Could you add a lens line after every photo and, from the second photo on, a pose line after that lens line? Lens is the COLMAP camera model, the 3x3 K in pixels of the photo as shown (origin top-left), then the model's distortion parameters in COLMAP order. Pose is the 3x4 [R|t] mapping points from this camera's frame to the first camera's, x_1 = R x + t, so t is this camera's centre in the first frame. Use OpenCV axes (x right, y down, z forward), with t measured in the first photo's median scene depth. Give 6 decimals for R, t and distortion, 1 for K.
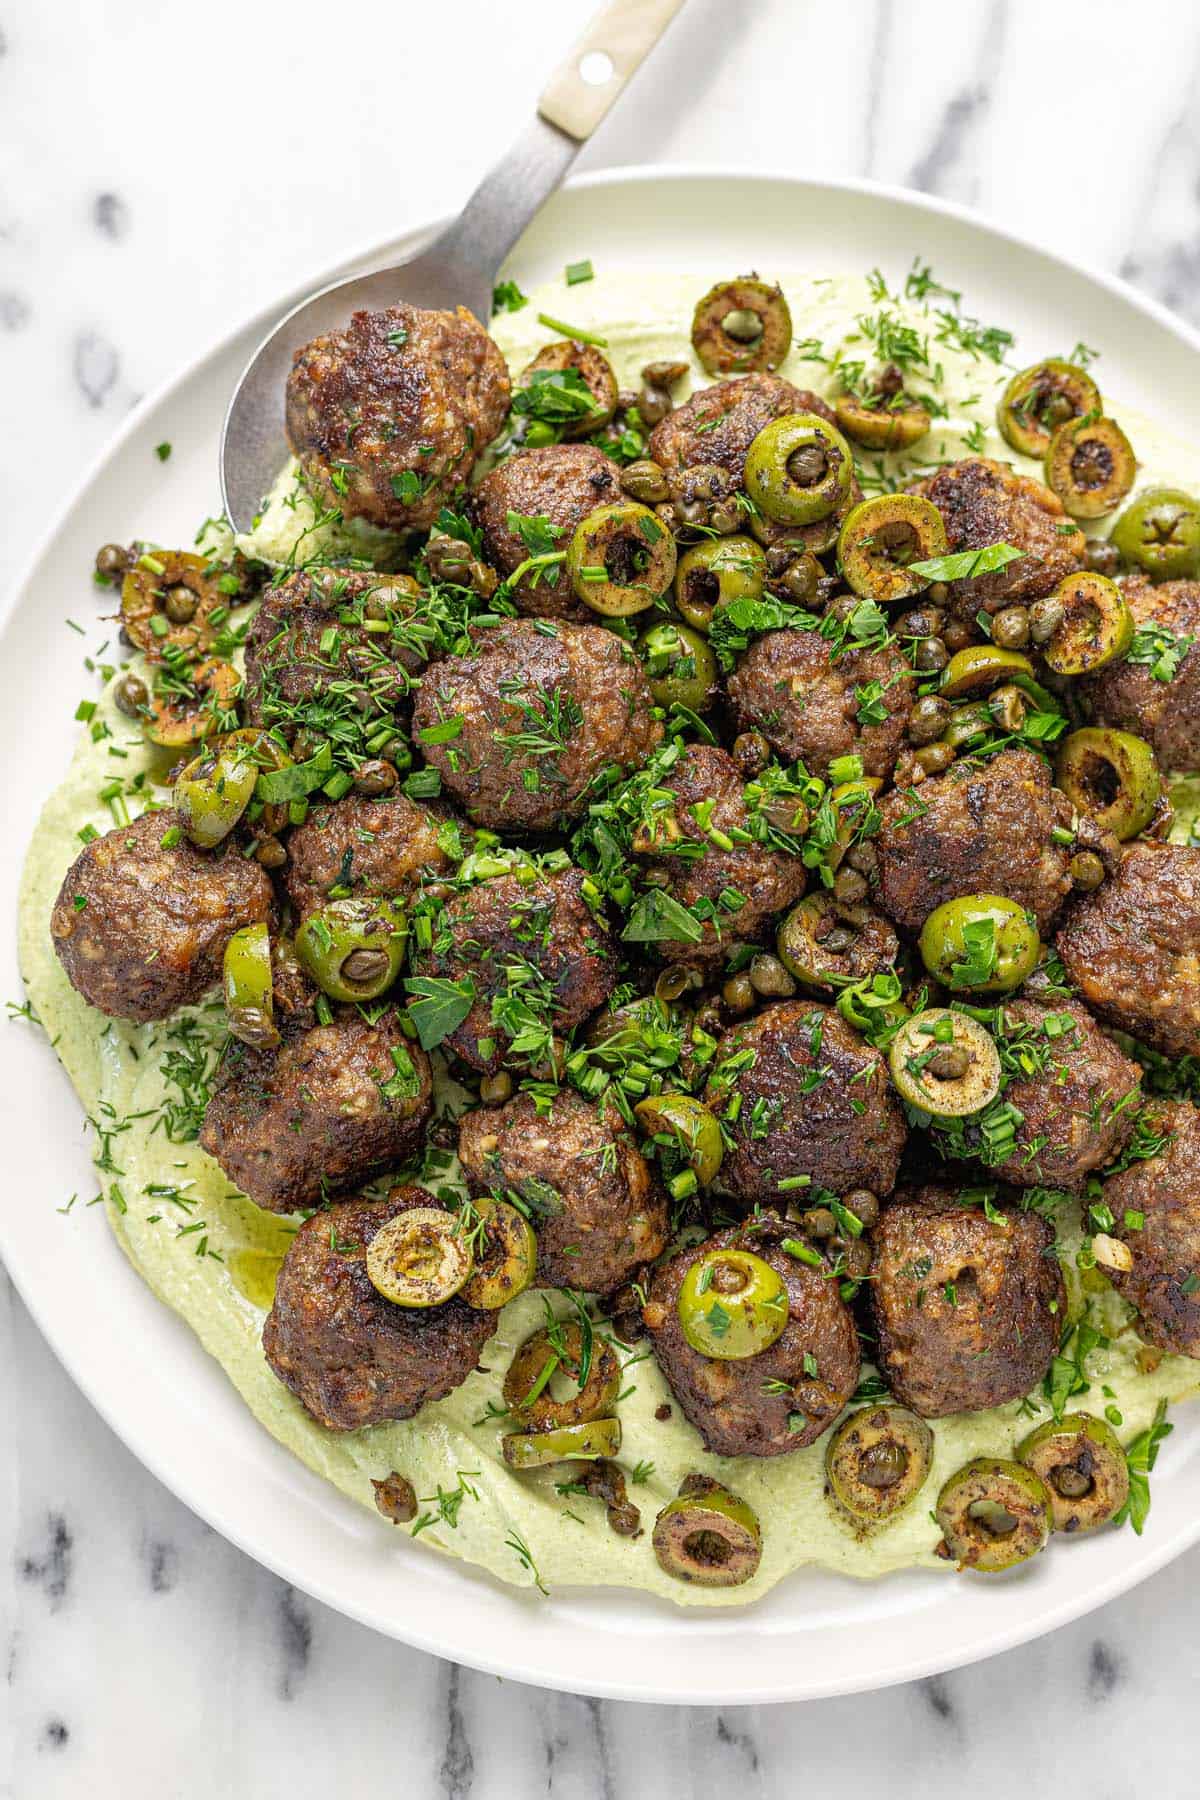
lens RADIAL K [[2935.5, 0, 600.0], [0, 2935.5, 900.0], [0, 0, 1]] dist [0.009504, -0.034833]
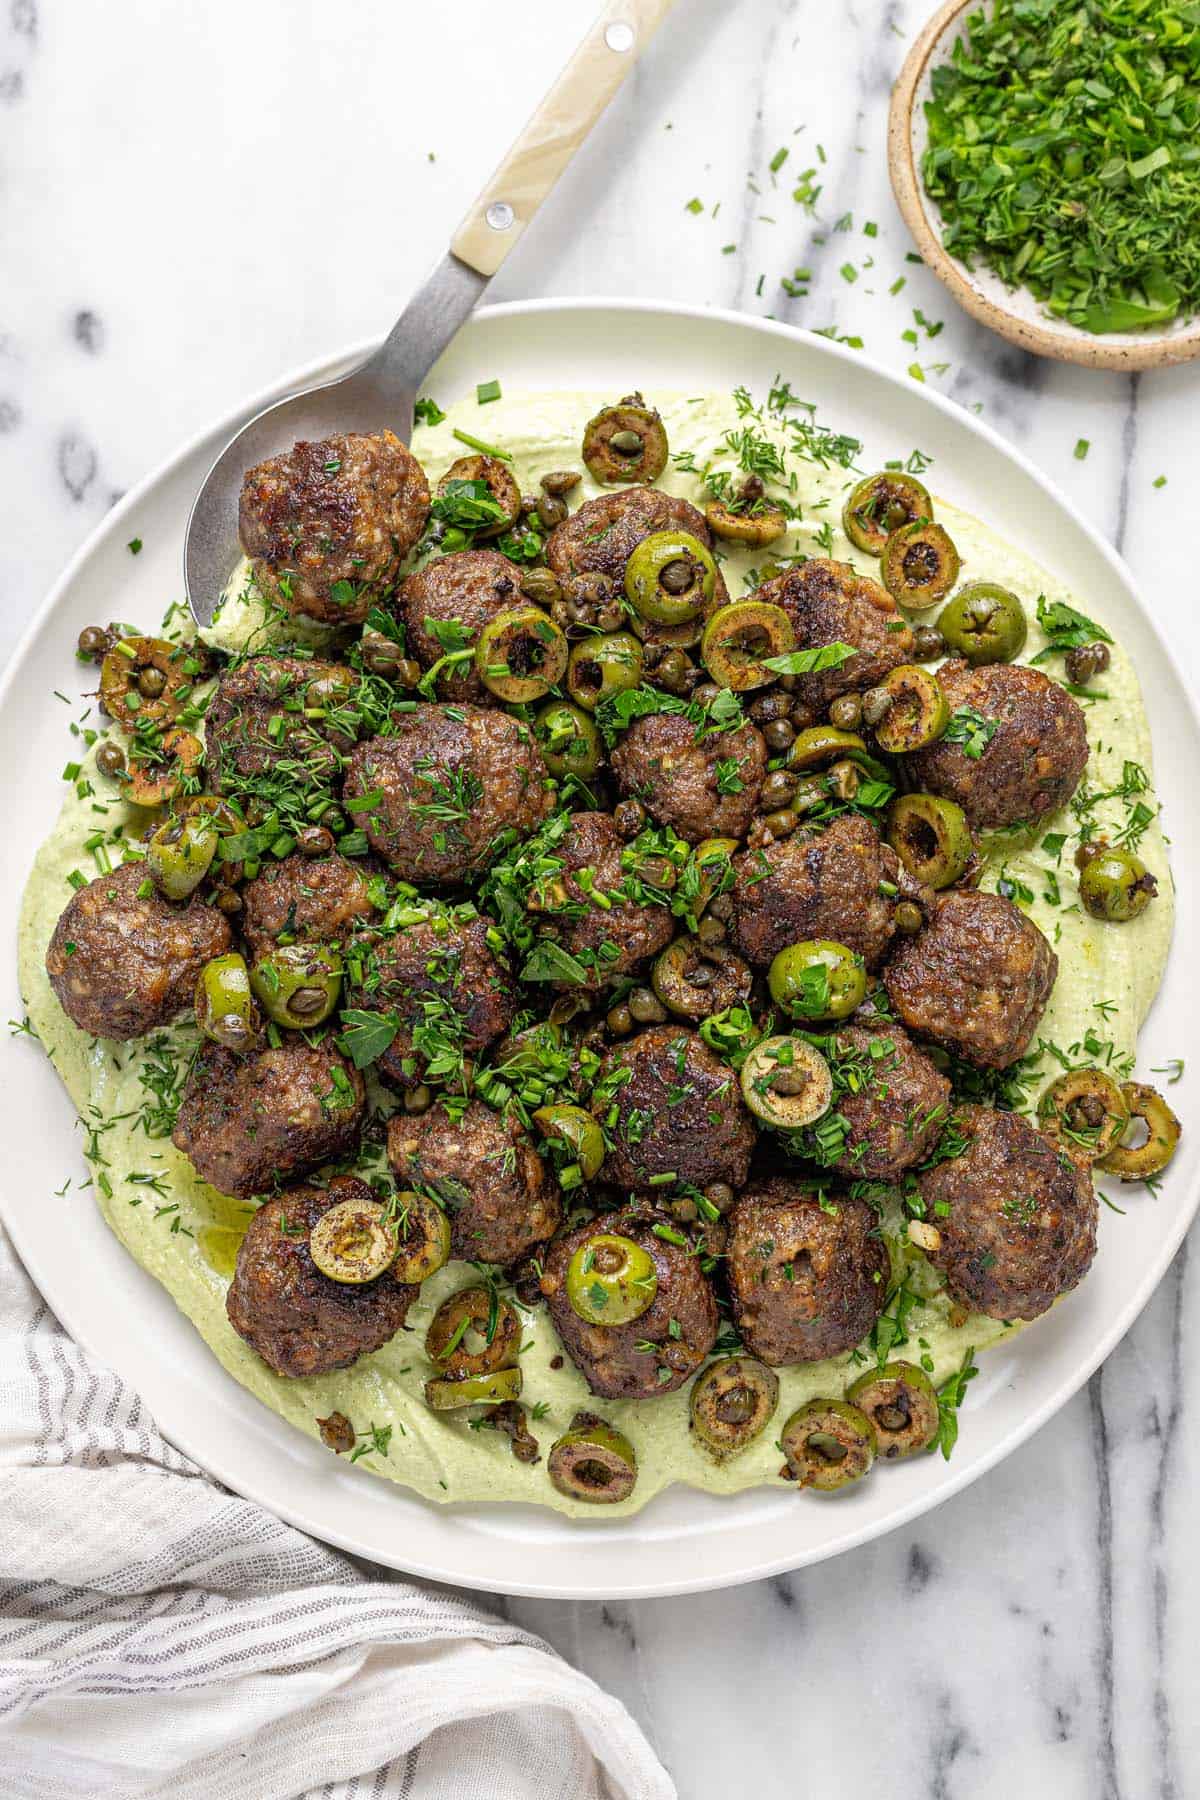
lens RADIAL K [[2935.5, 0, 600.0], [0, 2935.5, 900.0], [0, 0, 1]] dist [0.009504, -0.034833]
pose [[0.999977, -0.002031, 0.006524, 0.031664], [0.001543, 0.997269, 0.073843, -0.105422], [-0.006656, -0.073831, 0.997249, -0.196783]]
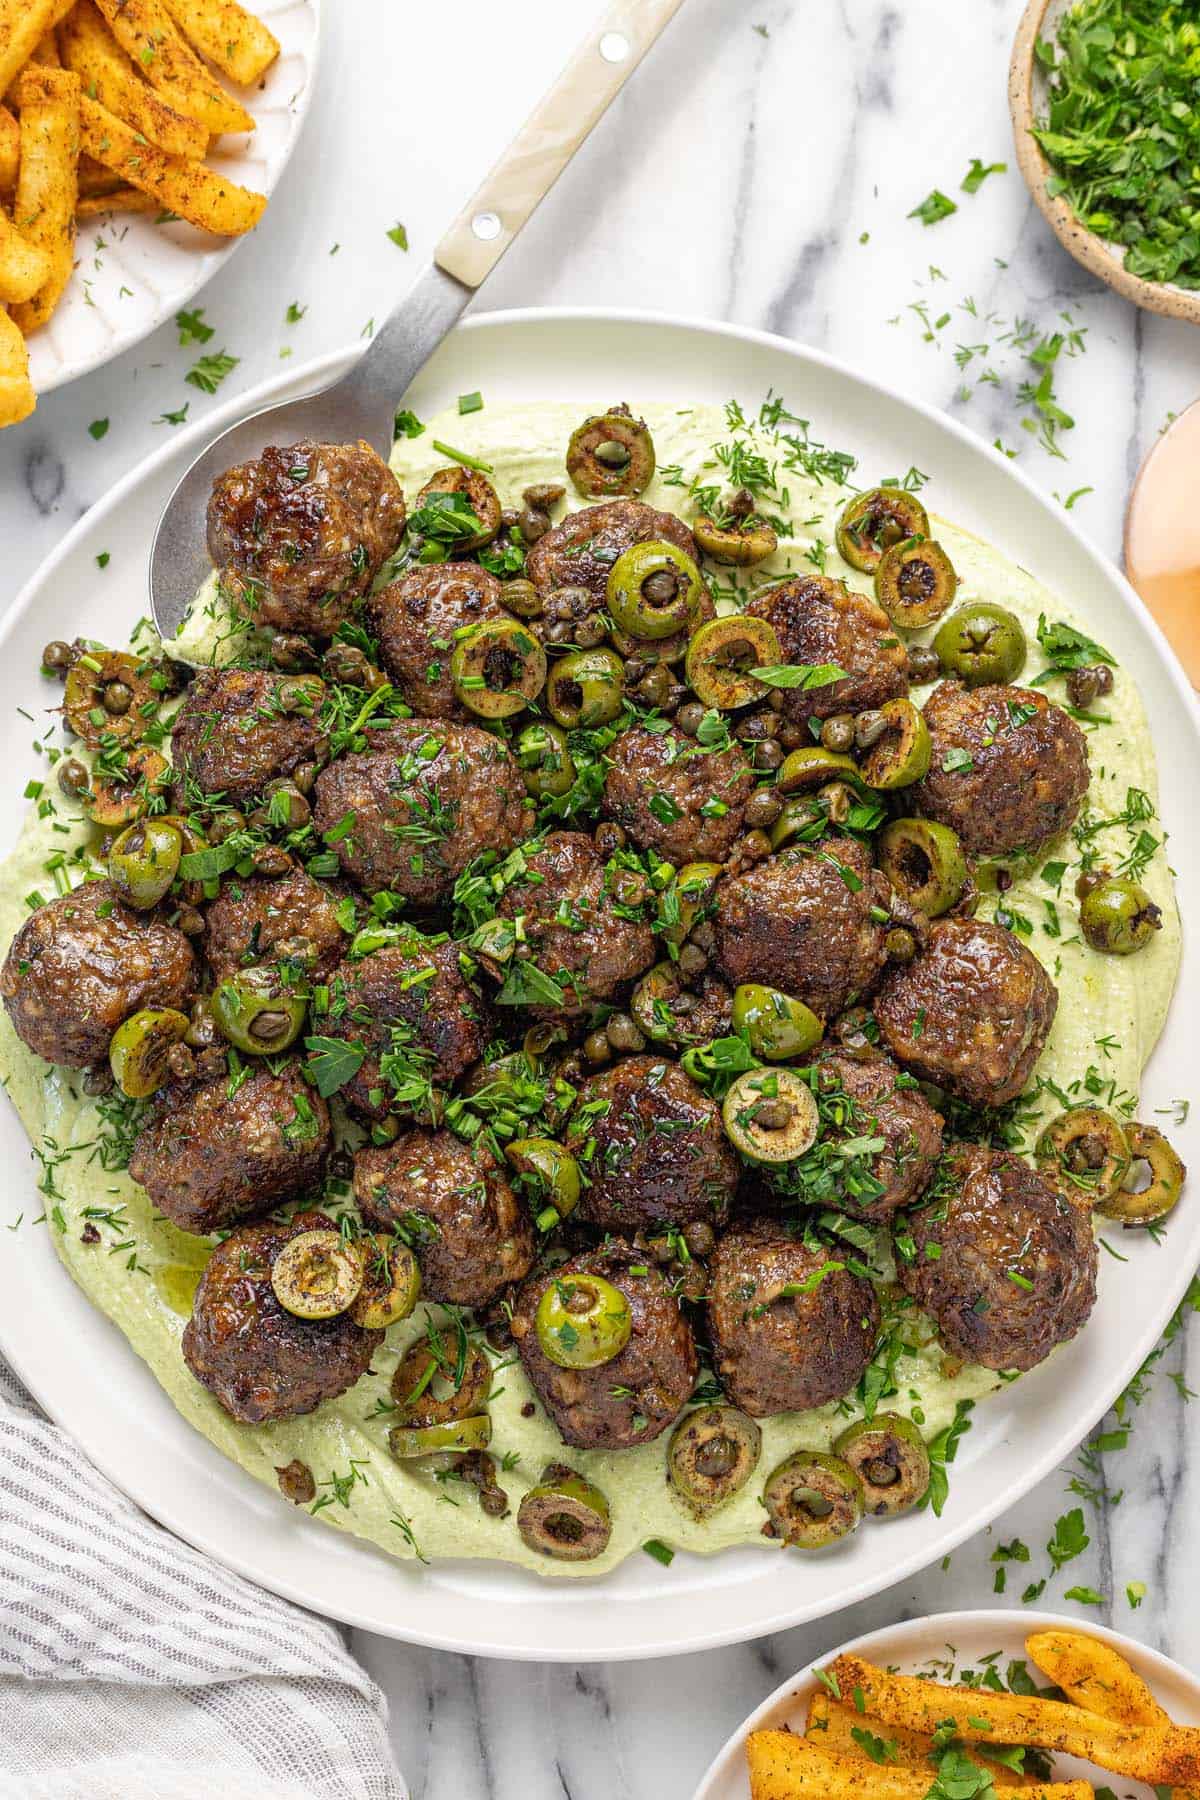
lens RADIAL K [[2935.5, 0, 600.0], [0, 2935.5, 900.0], [0, 0, 1]] dist [0.009504, -0.034833]
pose [[0.999967, 0.007408, -0.003306, 0.051762], [-0.007292, 0.999398, 0.033931, -0.065494], [0.003555, -0.033905, 0.999419, -0.148679]]
